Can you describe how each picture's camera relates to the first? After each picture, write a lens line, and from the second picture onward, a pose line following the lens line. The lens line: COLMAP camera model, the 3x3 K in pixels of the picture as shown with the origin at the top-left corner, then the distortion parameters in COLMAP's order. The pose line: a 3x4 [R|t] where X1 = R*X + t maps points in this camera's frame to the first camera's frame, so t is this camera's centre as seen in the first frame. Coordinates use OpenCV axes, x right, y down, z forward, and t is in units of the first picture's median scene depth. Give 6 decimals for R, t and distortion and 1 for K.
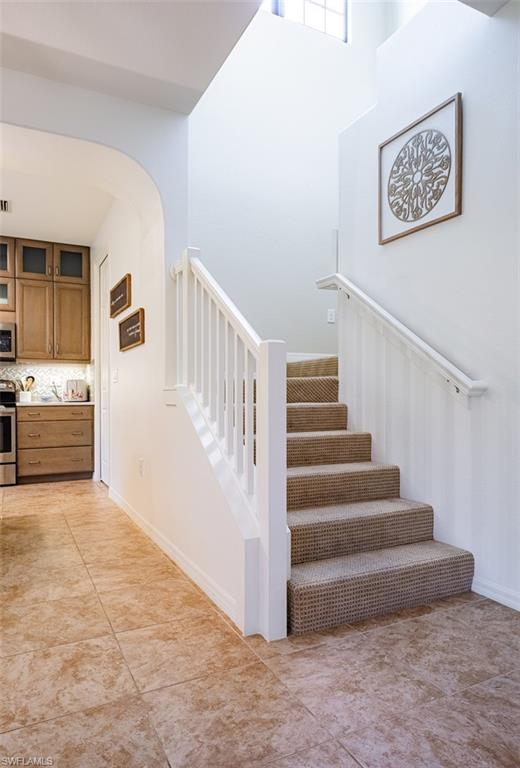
lens RADIAL K [[495.0, 0, 260.0], [0, 495.0, 389.4], [0, 0, 1]] dist [0.003476, 0.000416]
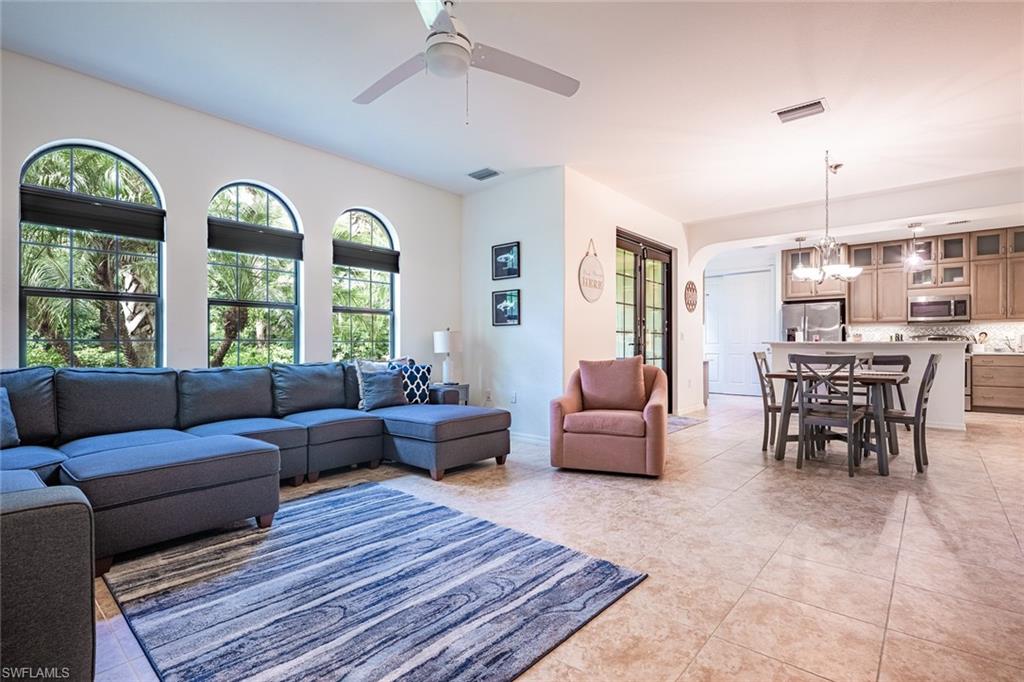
lens RADIAL K [[481.4, 0, 511.6], [0, 481.4, 345.4], [0, 0, 1]] dist [0.000605, -0.000279]
pose [[0.366966, 0.006337, -0.930213, 0.276849], [0.004864, 0.999950, 0.008731, -0.009824], [0.930222, -0.007728, 0.366917, -0.659846]]
